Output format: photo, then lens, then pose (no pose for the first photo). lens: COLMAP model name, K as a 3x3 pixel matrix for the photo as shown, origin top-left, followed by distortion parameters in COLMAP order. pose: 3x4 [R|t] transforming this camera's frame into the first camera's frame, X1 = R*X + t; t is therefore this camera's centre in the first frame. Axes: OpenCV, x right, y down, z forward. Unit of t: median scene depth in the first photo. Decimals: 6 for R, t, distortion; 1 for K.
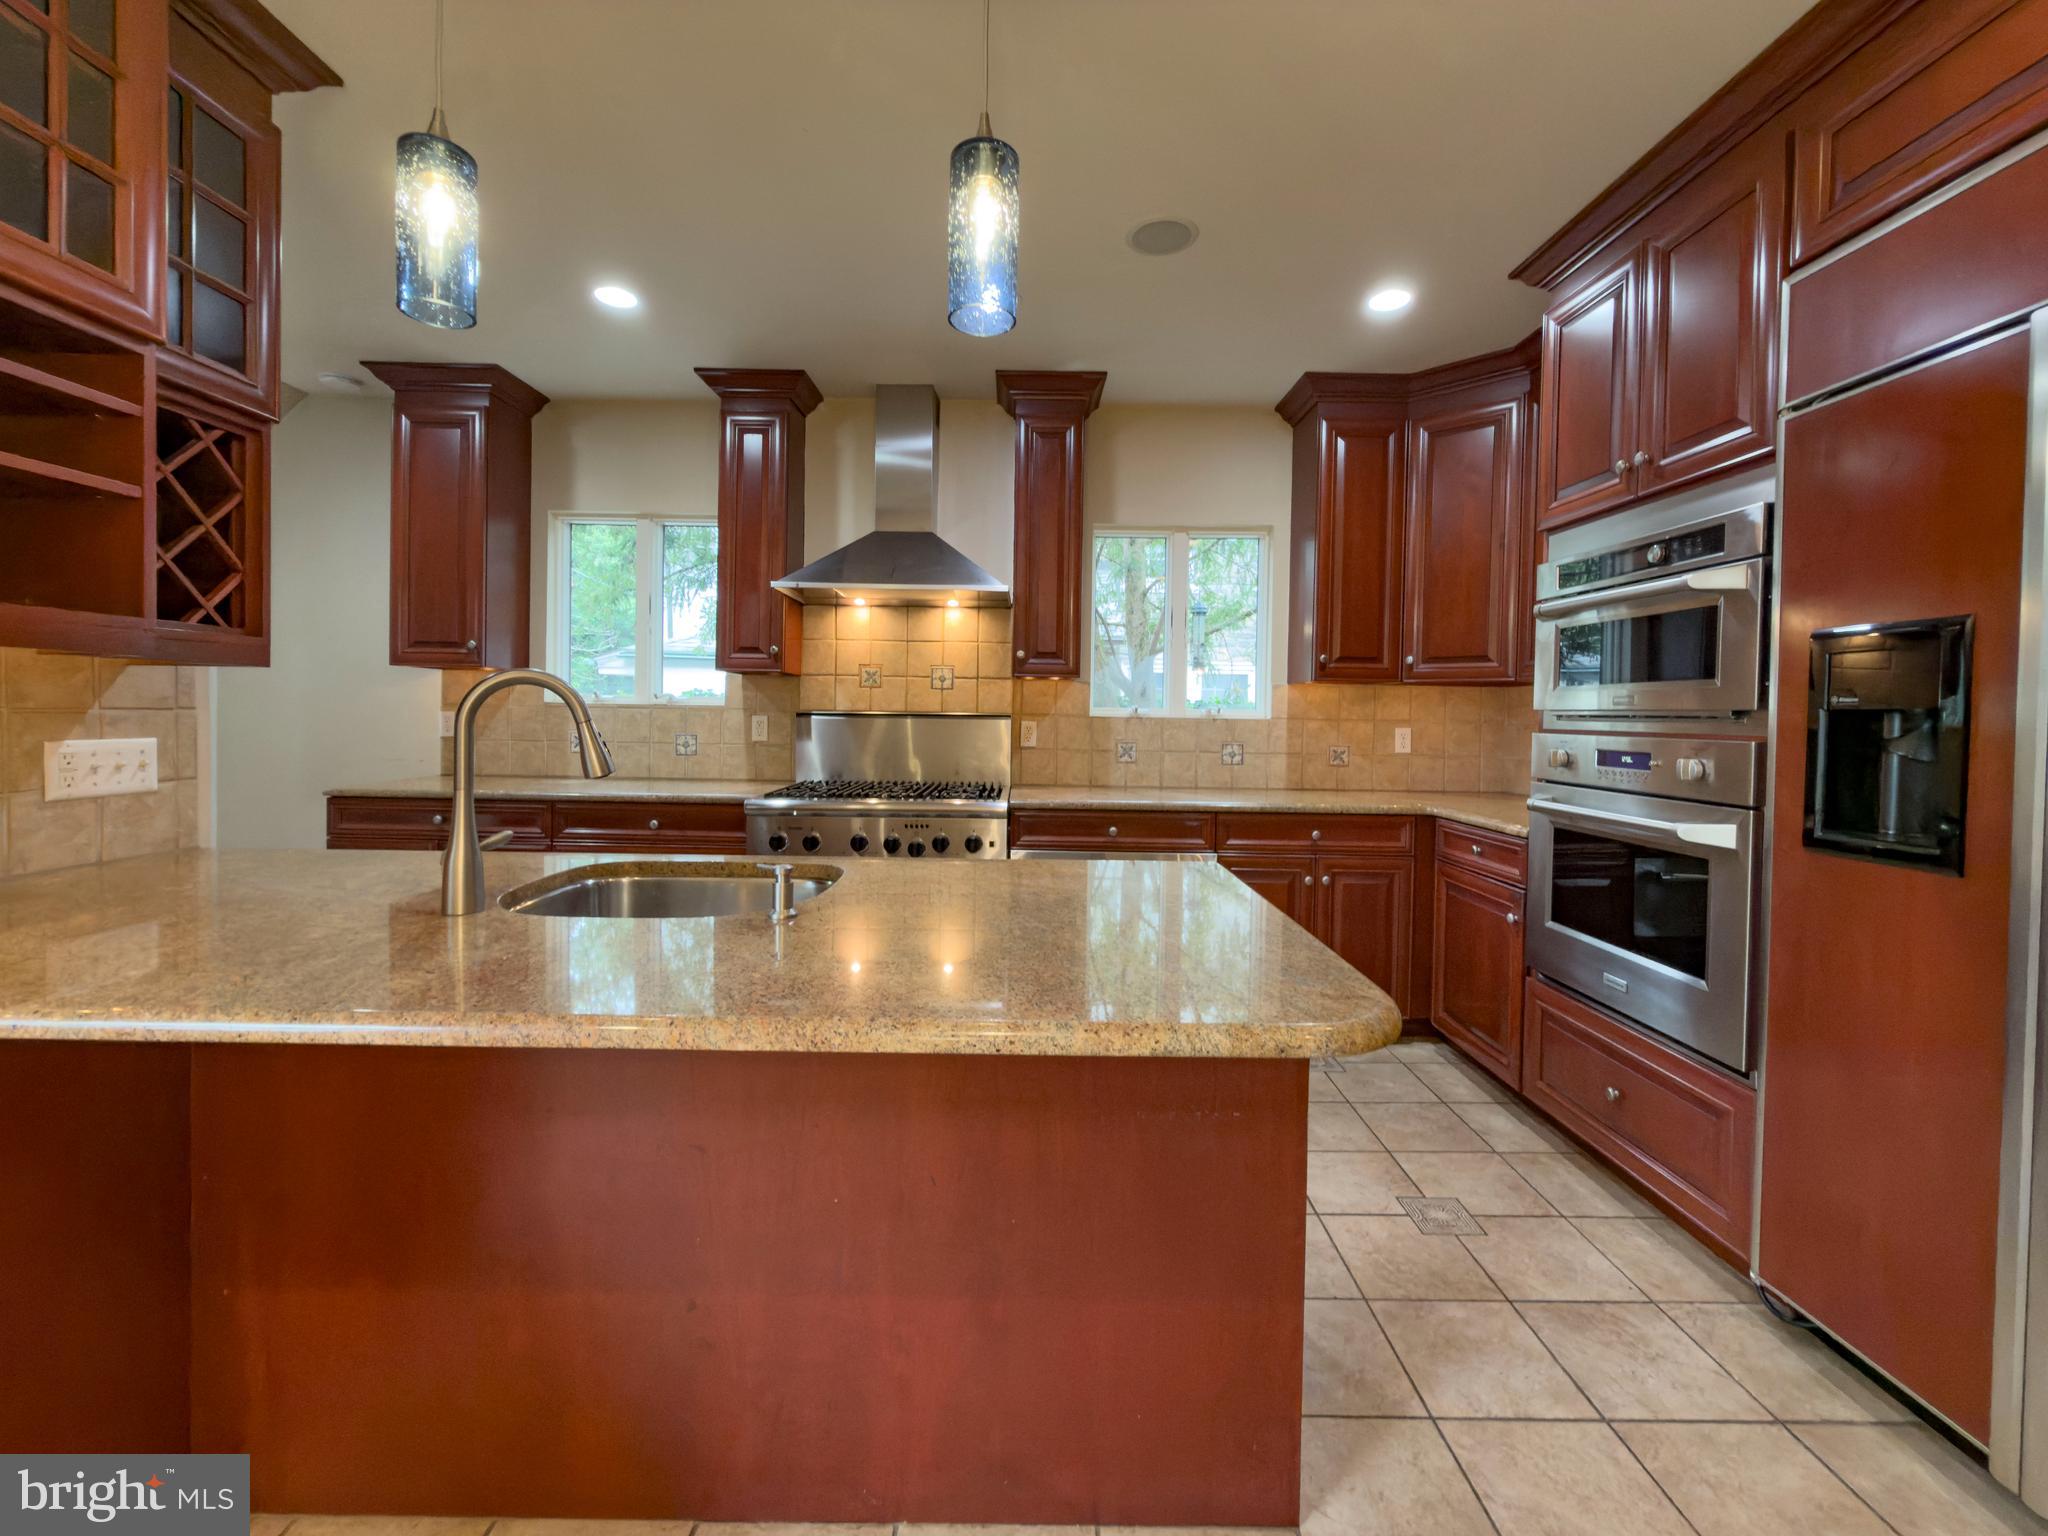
lens RADIAL K [[838.9, 0, 1024.8], [0, 838.9, 724.8], [0, 0, 1]] dist [-0.003827, 0.000274]
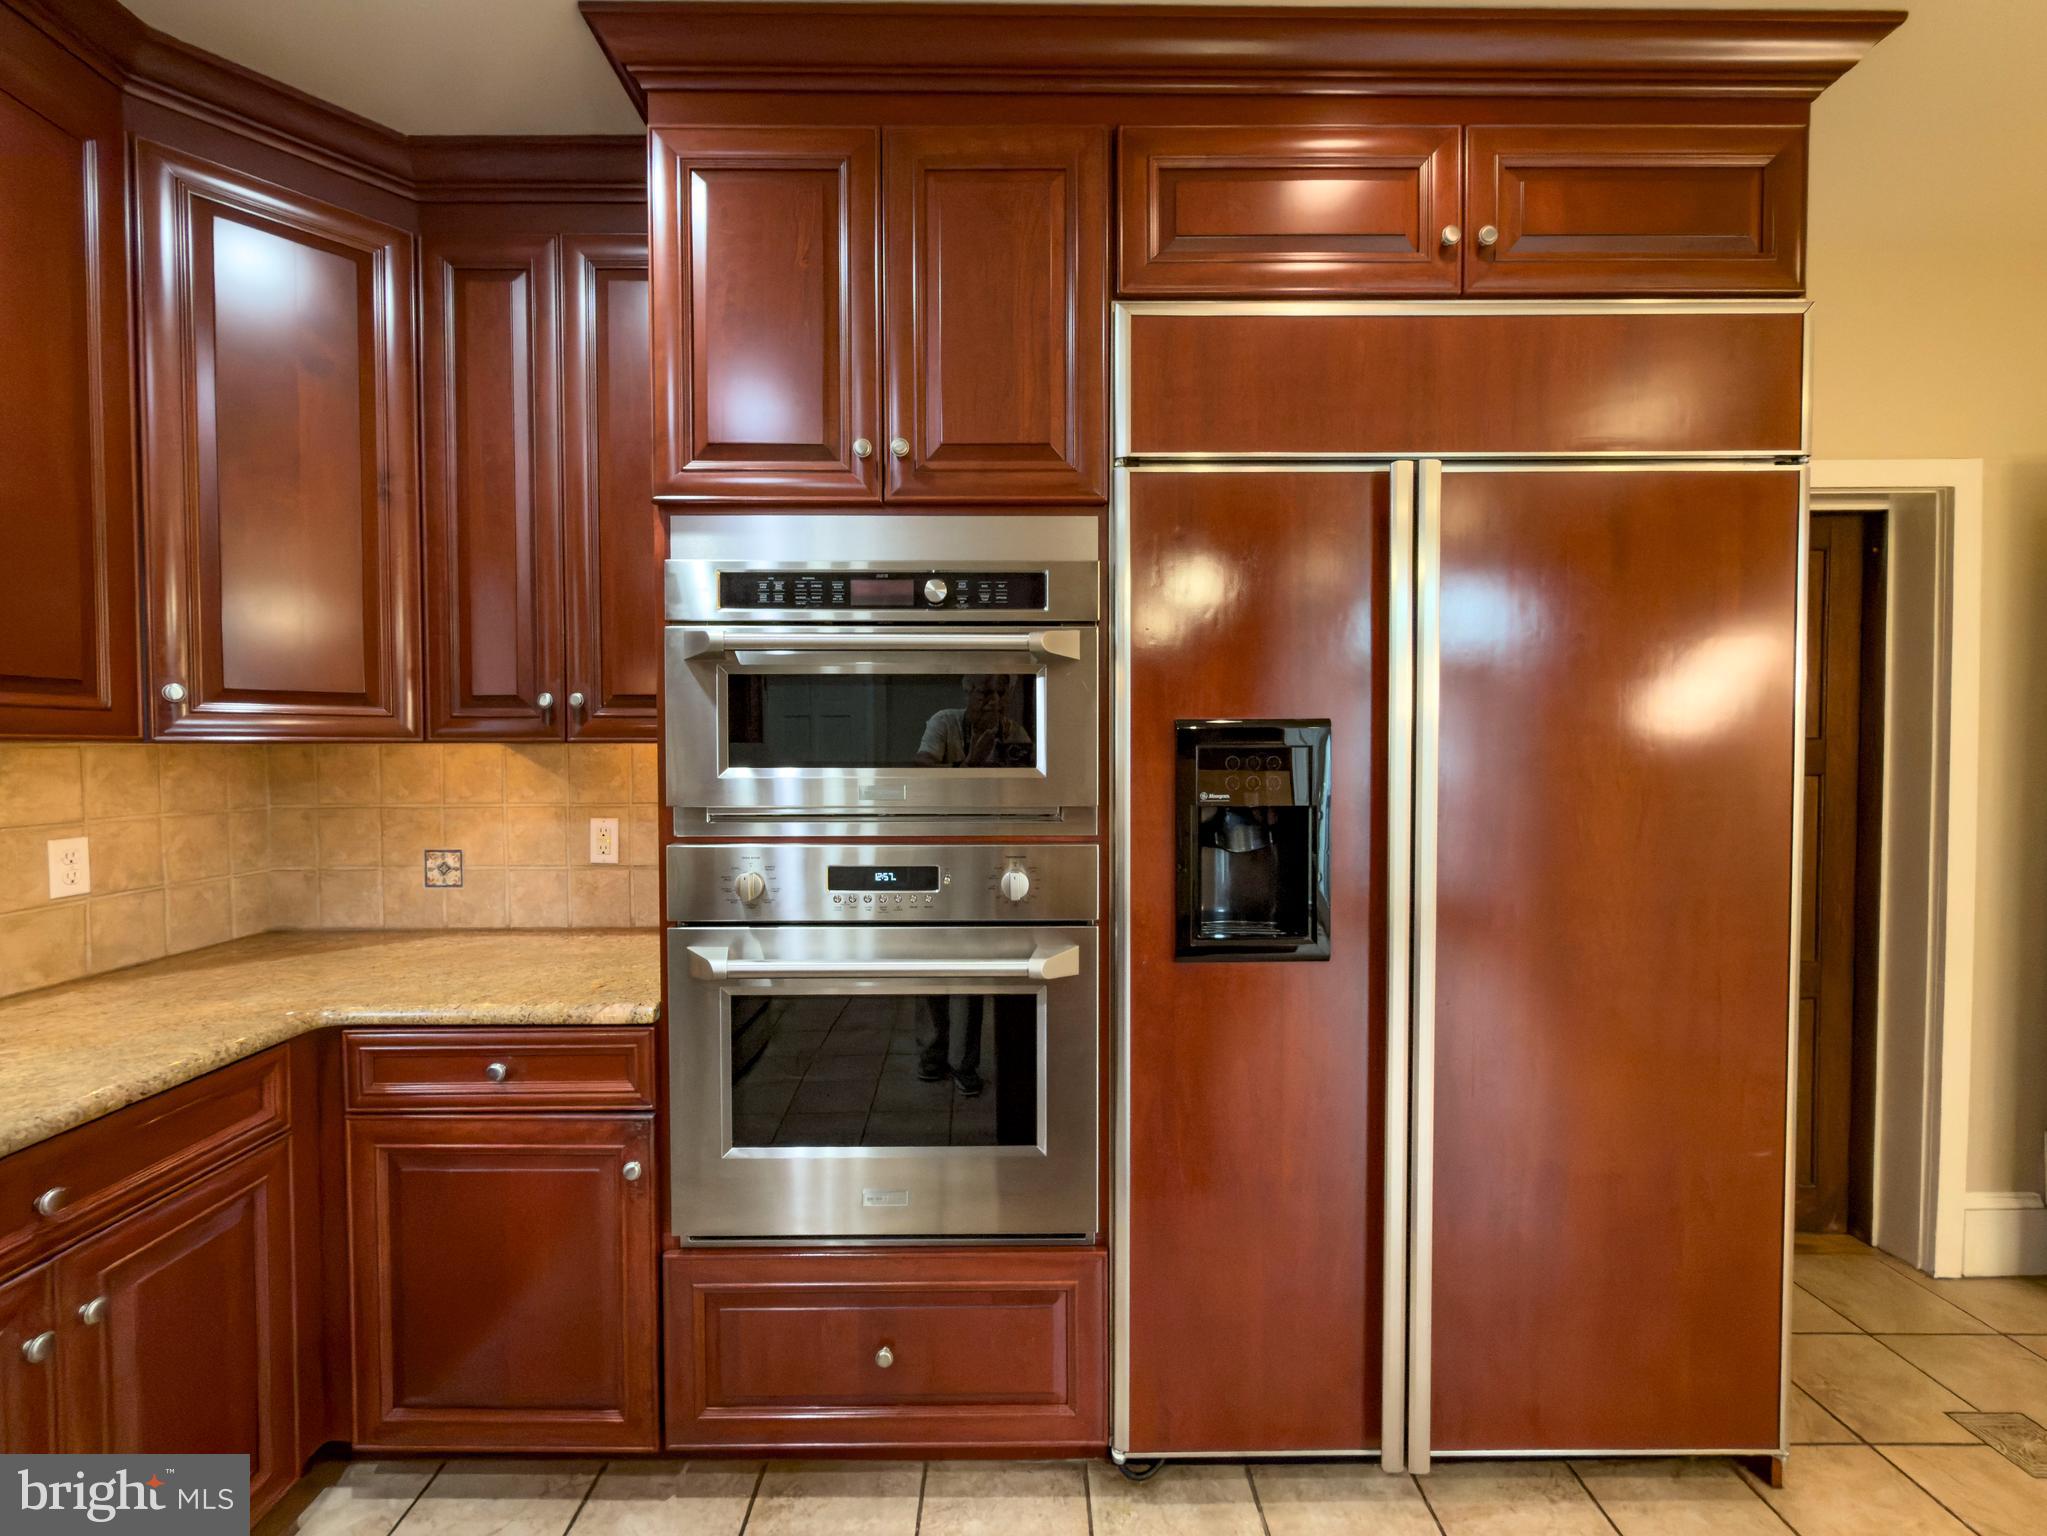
lens RADIAL K [[838.5, 0, 1019.9], [0, 838.5, 773.6], [0, 0, 1]] dist [-0.003827, 0.000274]
pose [[0.002203, -0.043004, 0.999072, 0.023130], [0.017050, 0.998931, 0.042960, -0.065255], [-0.999852, 0.016939, 0.002934, 0.788942]]
